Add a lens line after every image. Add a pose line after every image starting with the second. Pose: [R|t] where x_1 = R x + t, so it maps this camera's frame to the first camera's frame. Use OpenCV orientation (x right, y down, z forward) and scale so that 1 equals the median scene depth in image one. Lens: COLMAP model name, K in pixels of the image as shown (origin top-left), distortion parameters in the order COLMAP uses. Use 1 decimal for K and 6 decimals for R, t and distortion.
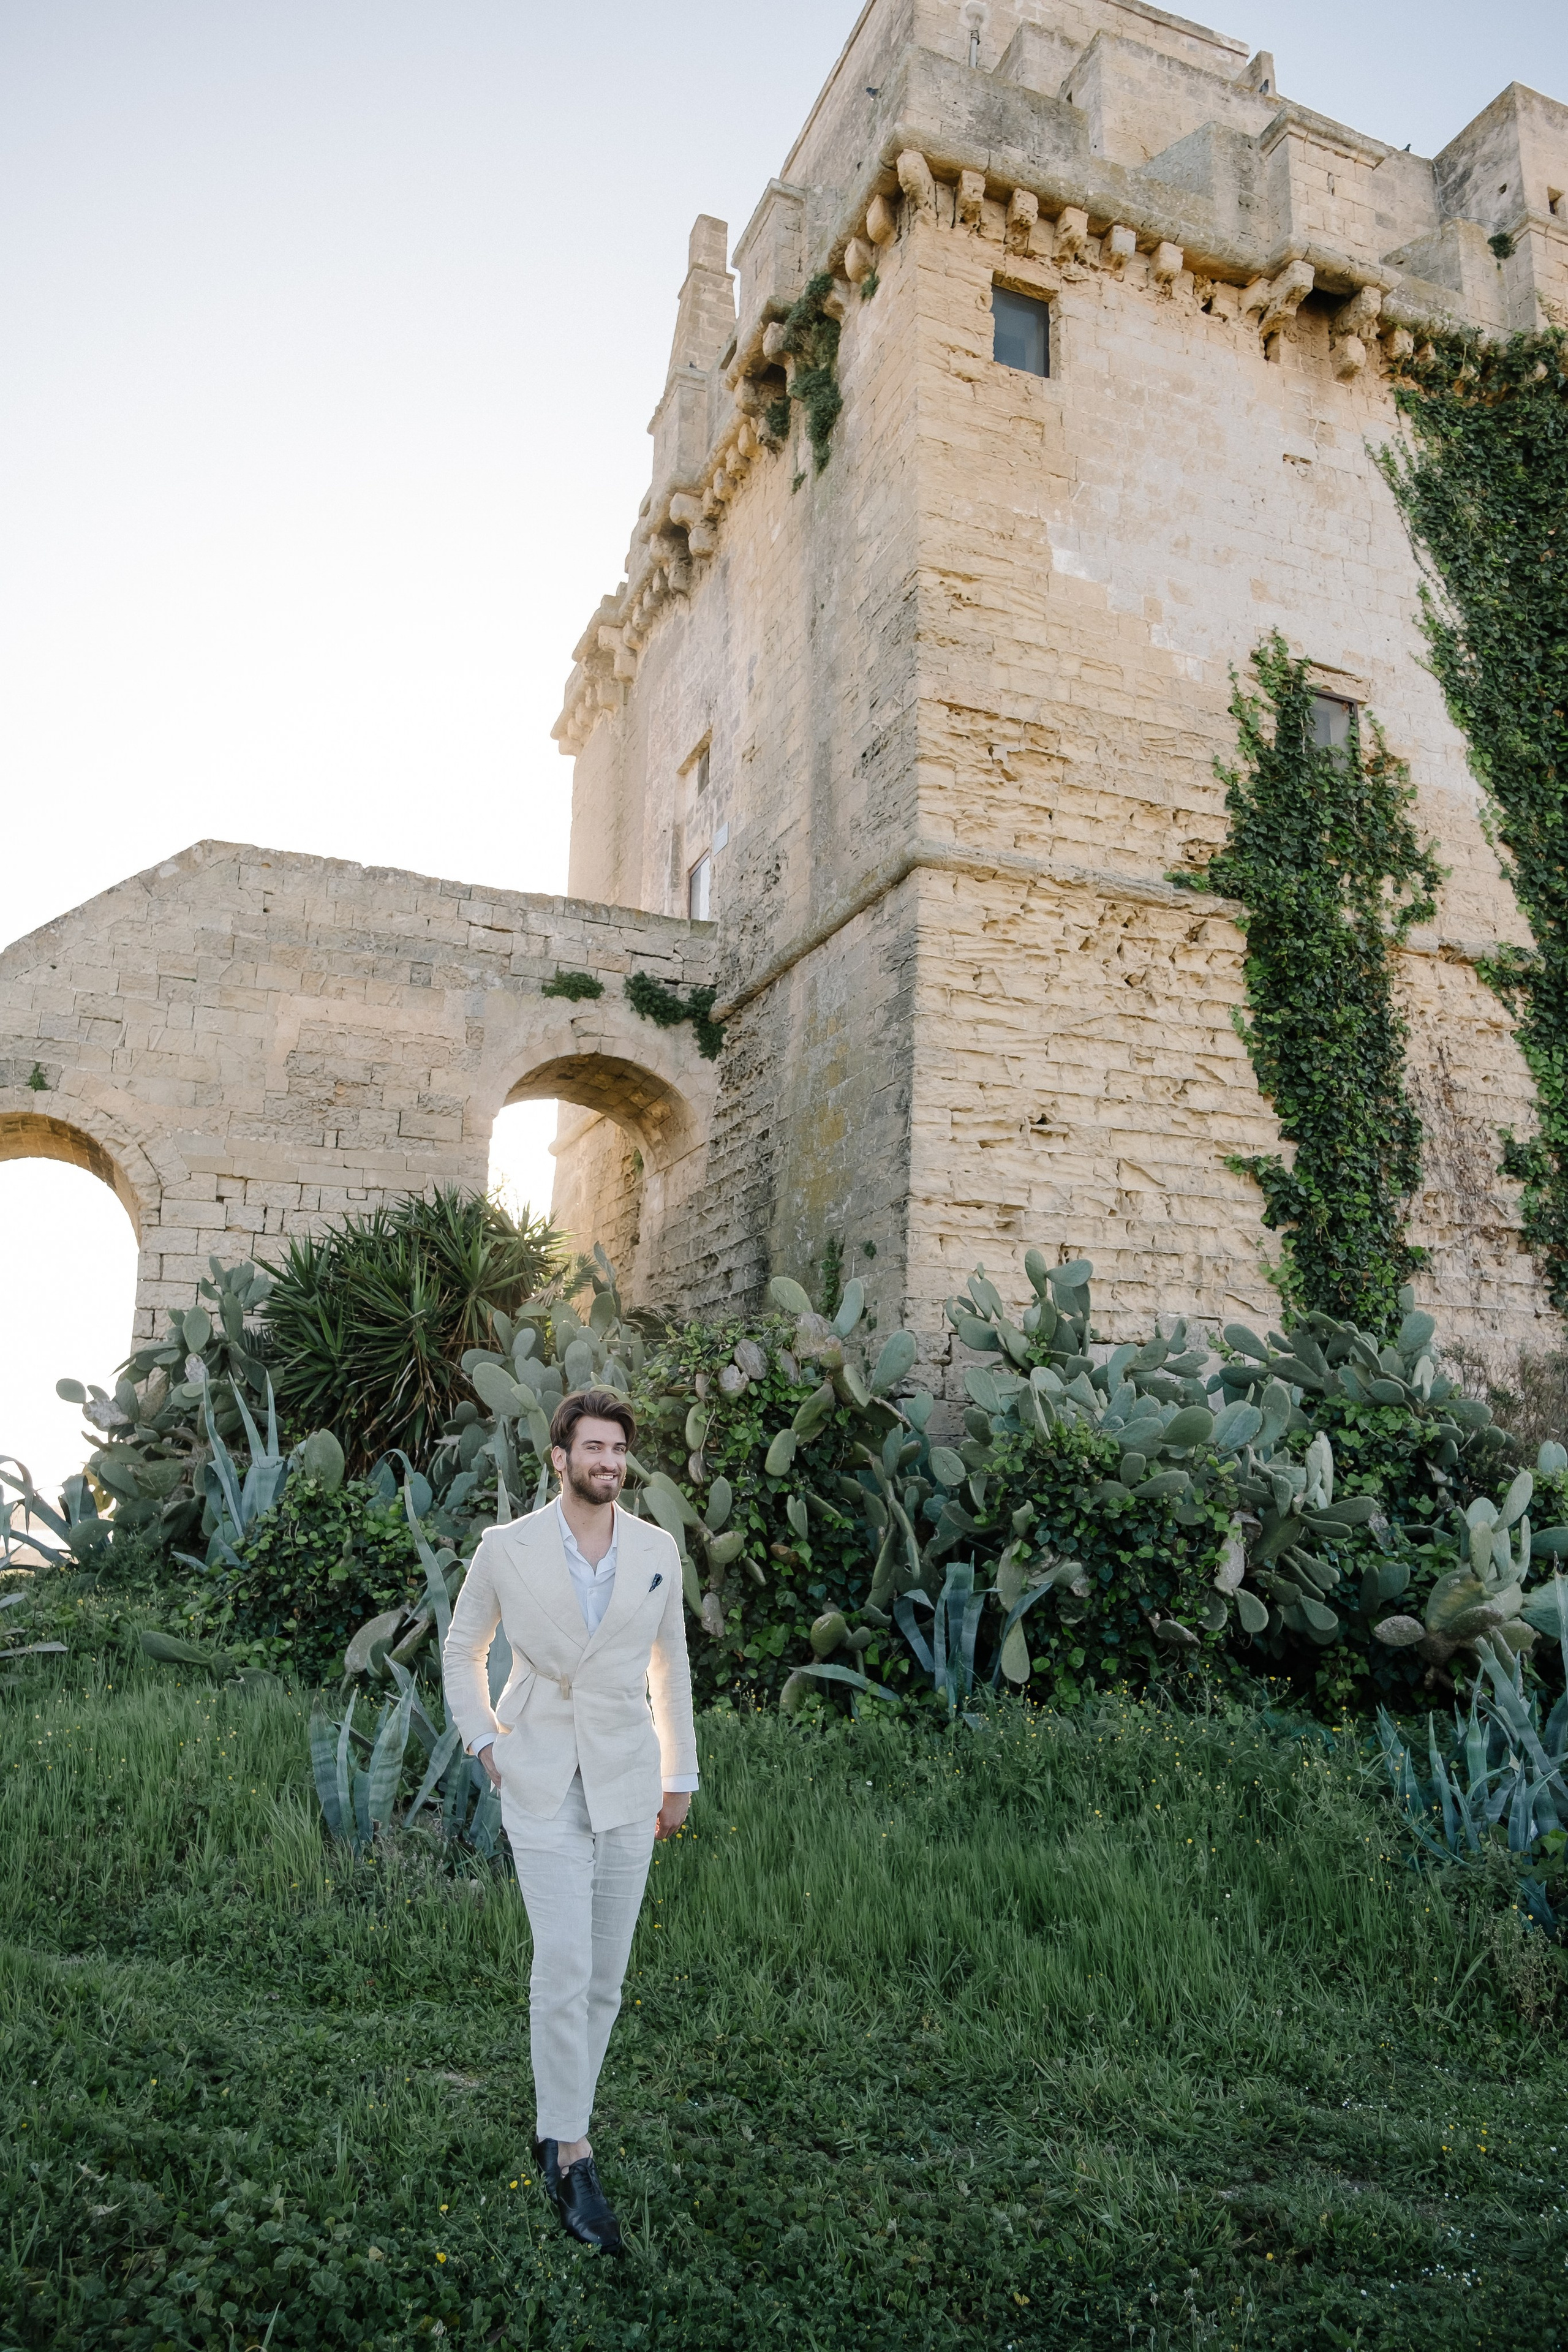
lens RADIAL K [[1609.8, 0, 776.0], [0, 1609.8, 1172.9], [0, 0, 1]] dist [-0.002931, -0.040691]
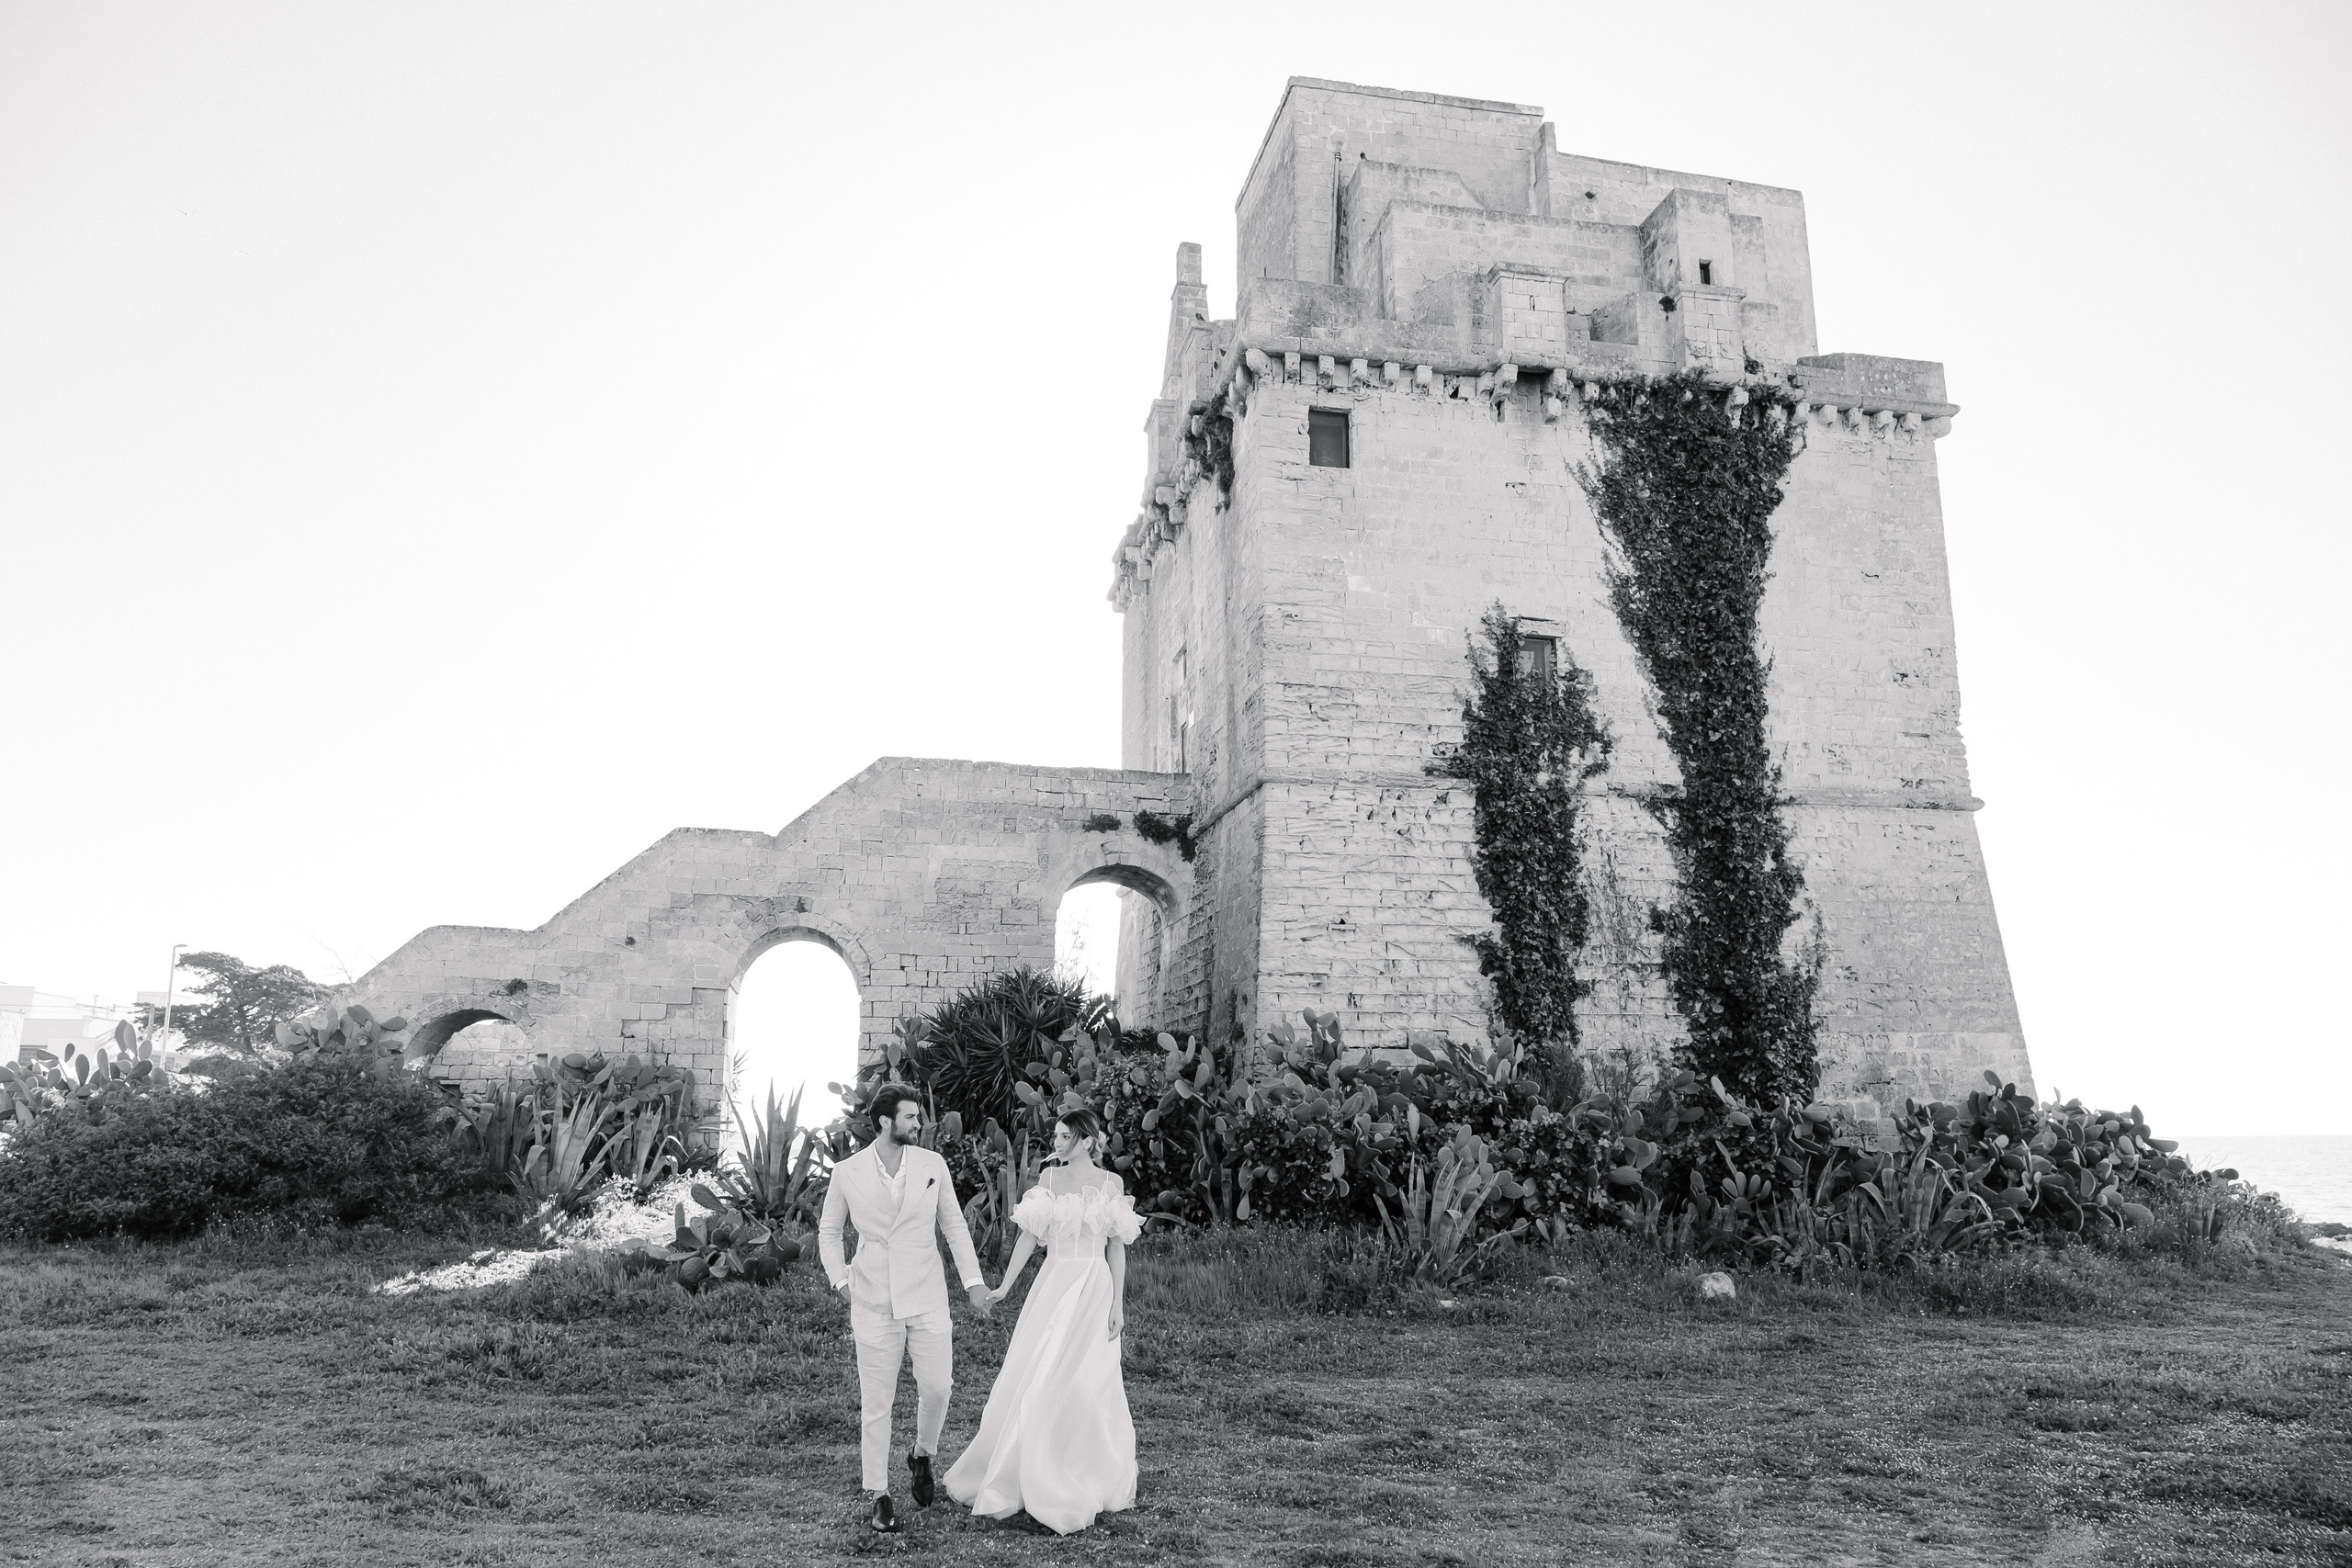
lens RADIAL K [[1609.7, 0, 1154.9], [0, 1609.7, 805.8], [0, 0, 1]] dist [-0.002931, -0.040691]
pose [[0.982878, -0.053182, -0.176414, 0.252980], [0.054664, 0.998499, 0.003548, -0.159039], [0.175960, -0.013131, 0.984310, -0.702490]]
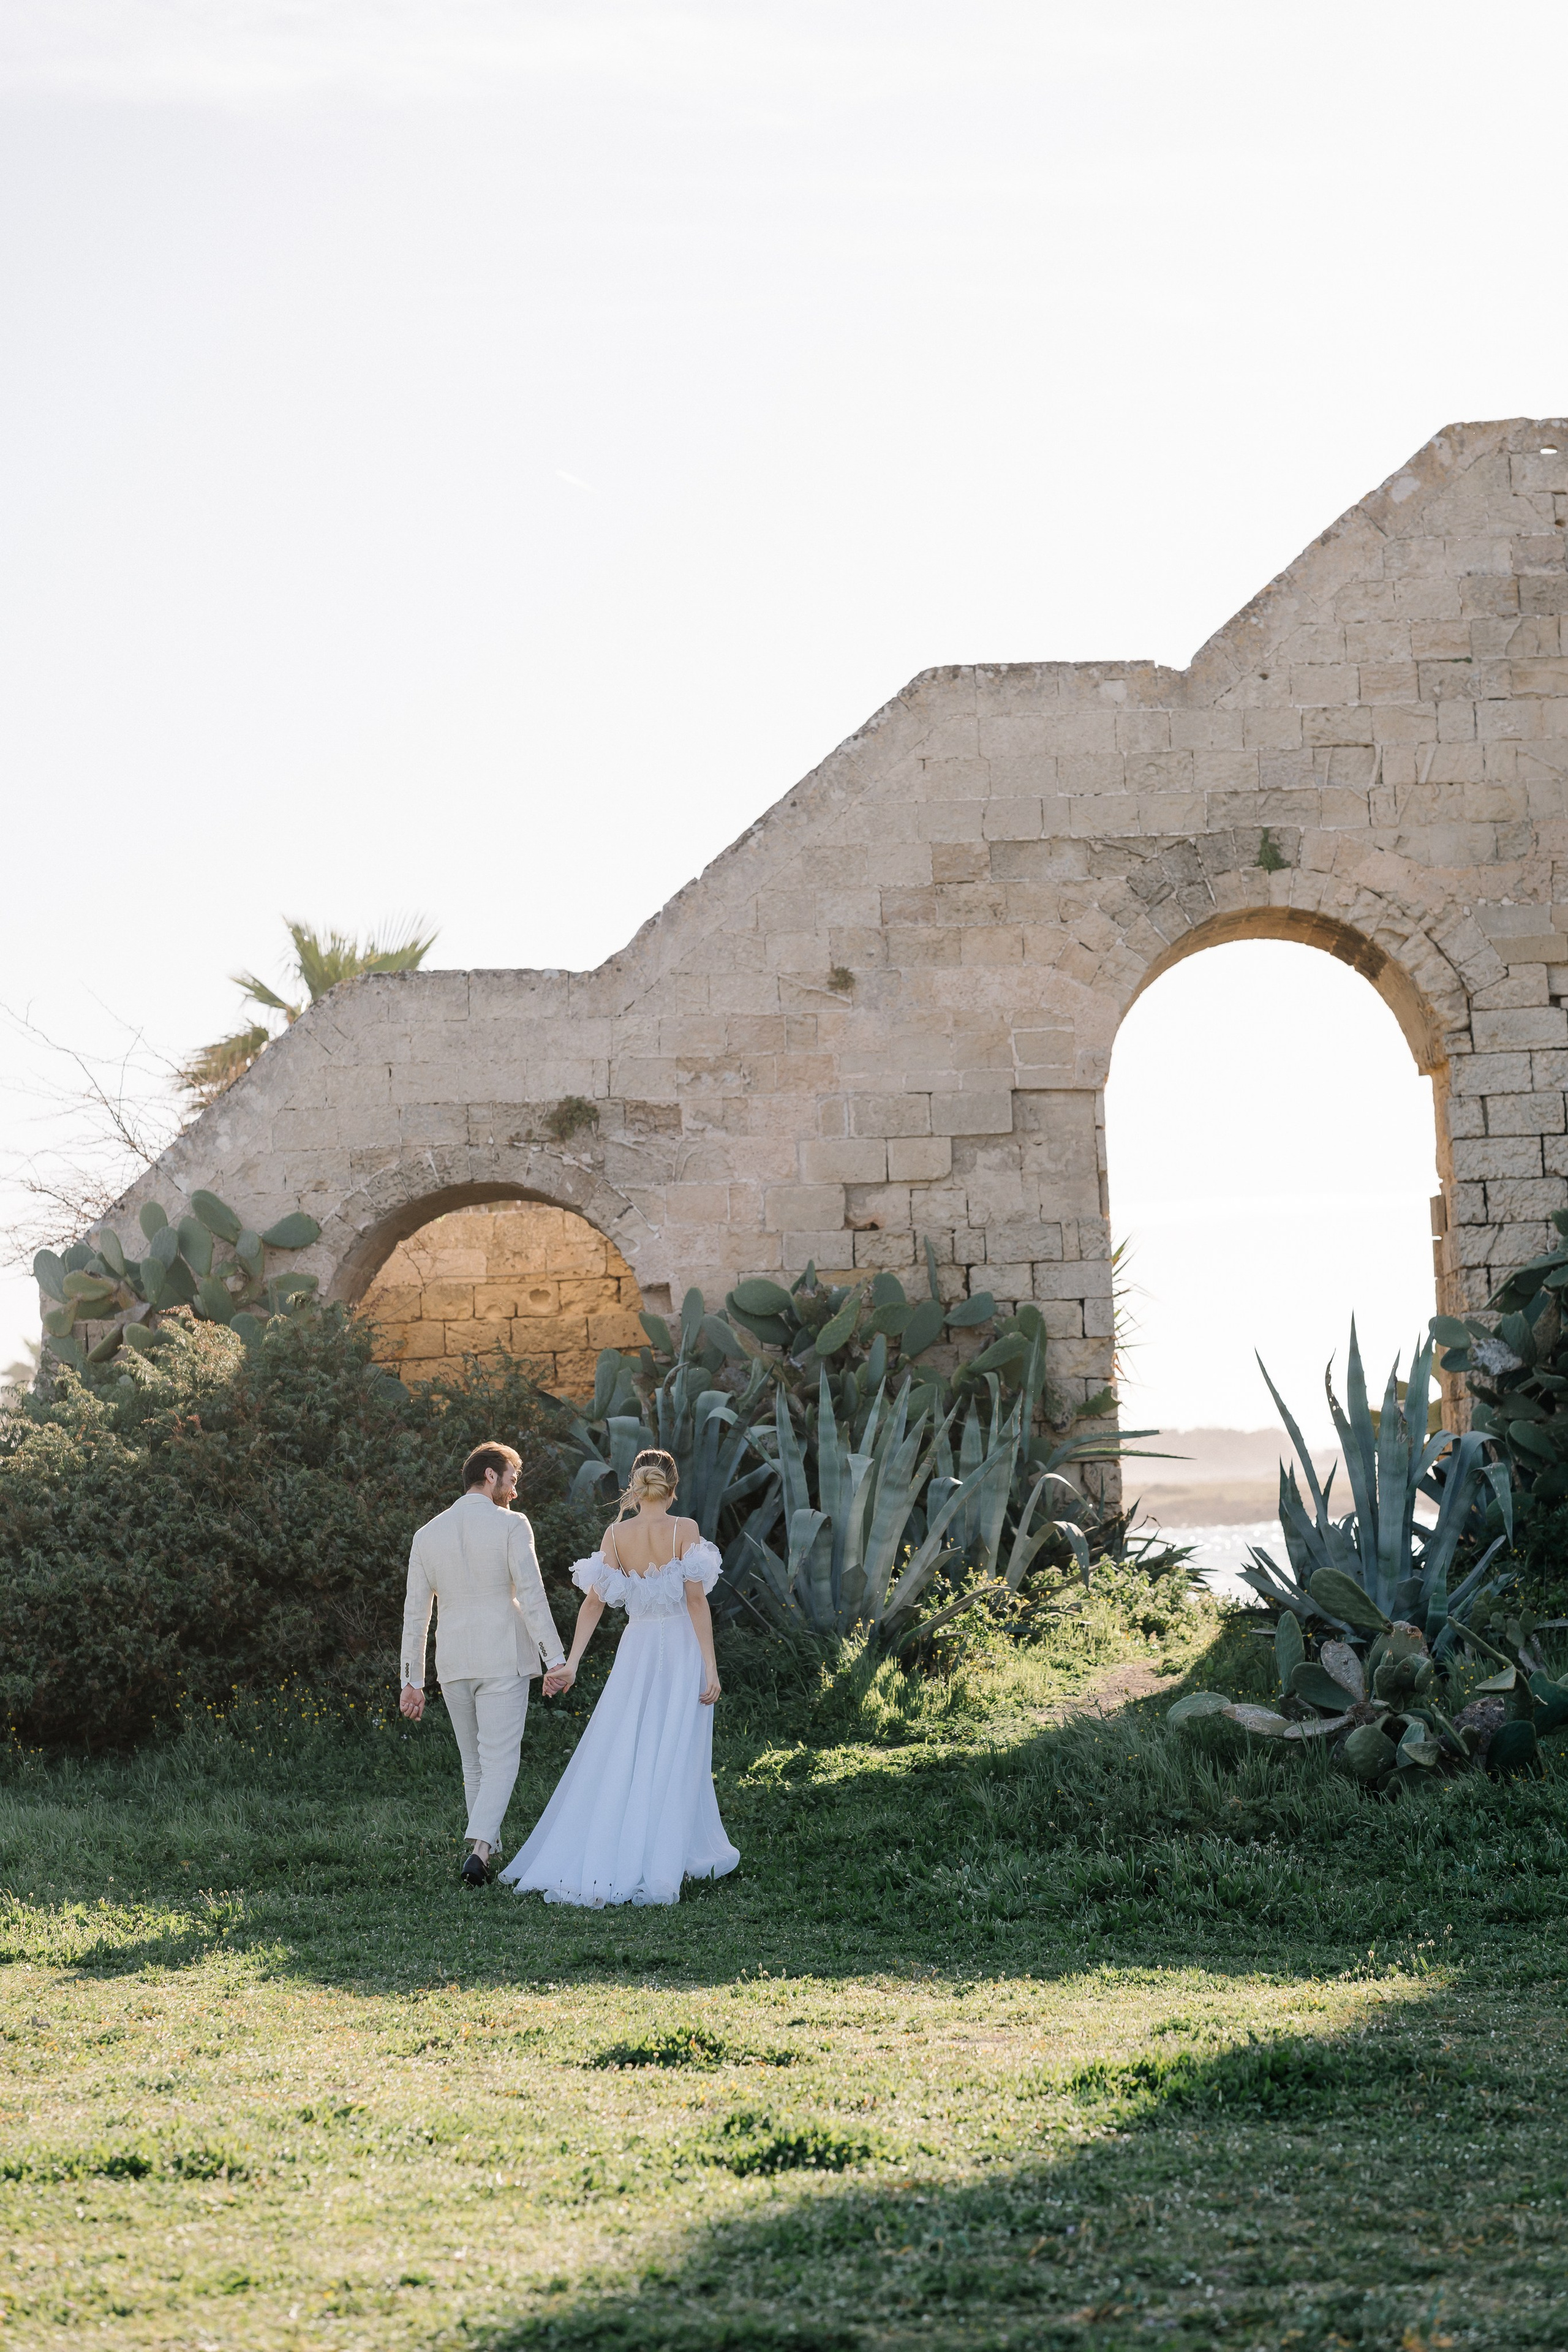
lens RADIAL K [[5579.9, 0, 782.1], [0, 5579.9, 1403.9], [0, 0, 1]] dist [-0.138996, 0.271866]
pose [[0.914437, -0.066629, -0.399207, 0.262829], [0.146967, 0.973693, 0.174135, -0.273848], [0.377102, -0.217906, 0.900173, -1.218081]]
